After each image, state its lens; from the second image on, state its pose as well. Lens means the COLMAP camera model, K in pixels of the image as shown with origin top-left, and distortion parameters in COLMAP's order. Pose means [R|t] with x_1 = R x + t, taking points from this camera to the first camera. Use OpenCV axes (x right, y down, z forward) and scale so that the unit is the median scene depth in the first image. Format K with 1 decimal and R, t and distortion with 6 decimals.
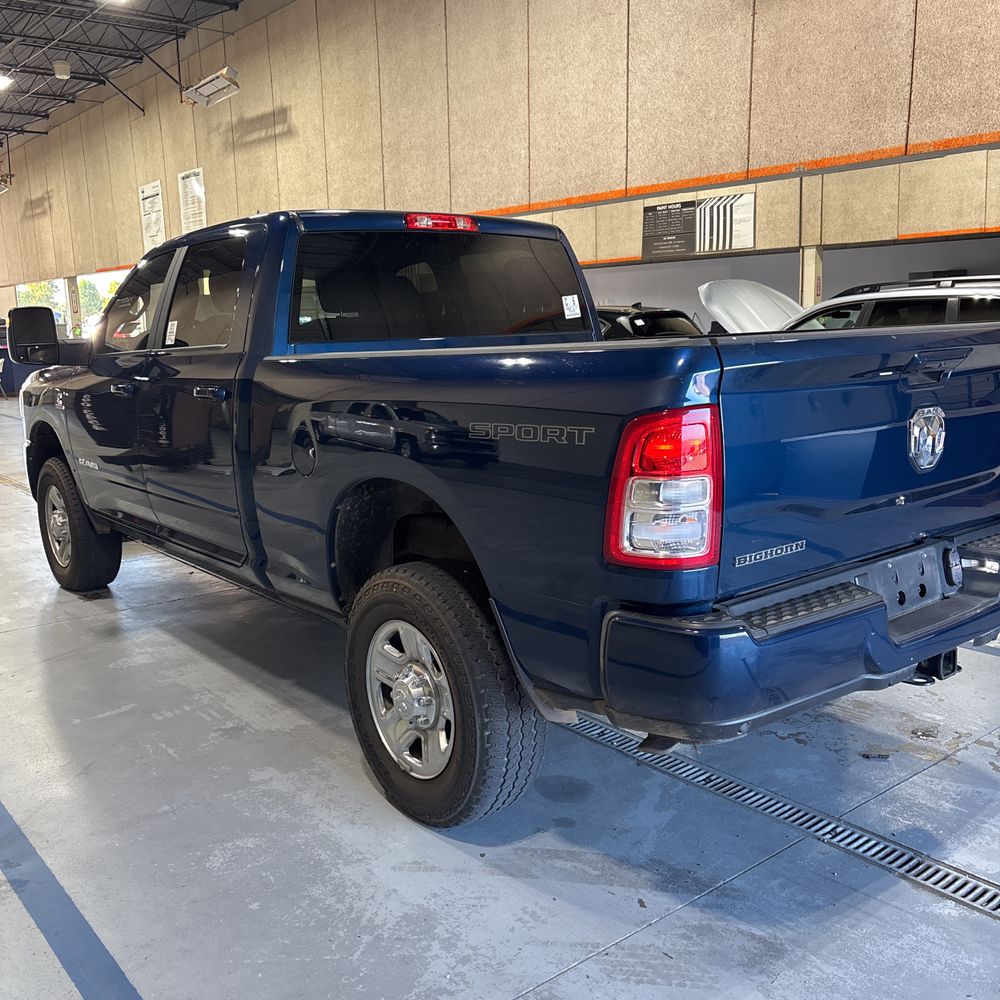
lens RADIAL K [[1018.4, 0, 499.1], [0, 1018.4, 496.5], [0, 0, 1]] dist [0.017102, 0.000000]
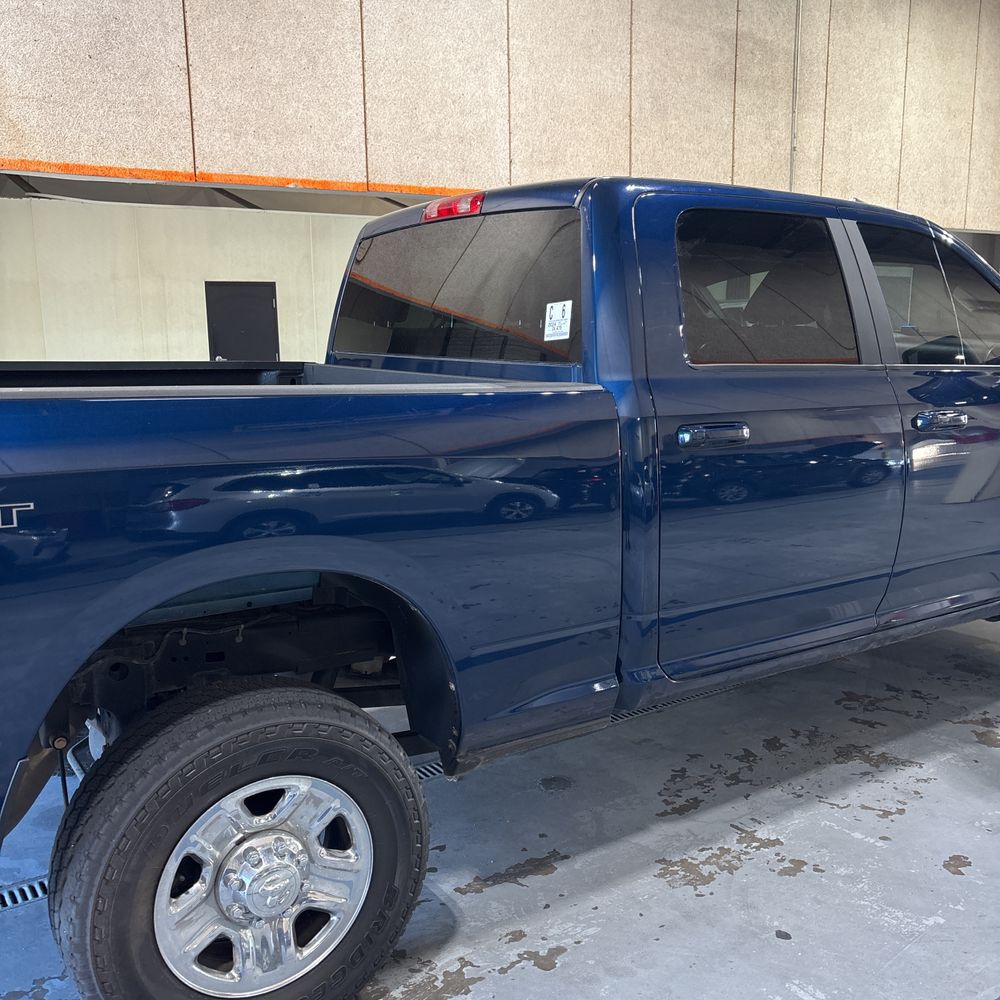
lens RADIAL K [[1018.4, 0, 505.2], [0, 1018.4, 500.0], [0, 0, 1]] dist [0.017102, 0.000000]
pose [[-0.086287, 0.203994, -0.975162, 1.028339], [-0.159767, 0.963311, 0.215652, -0.317580], [0.983376, 0.174407, -0.050530, 1.549749]]
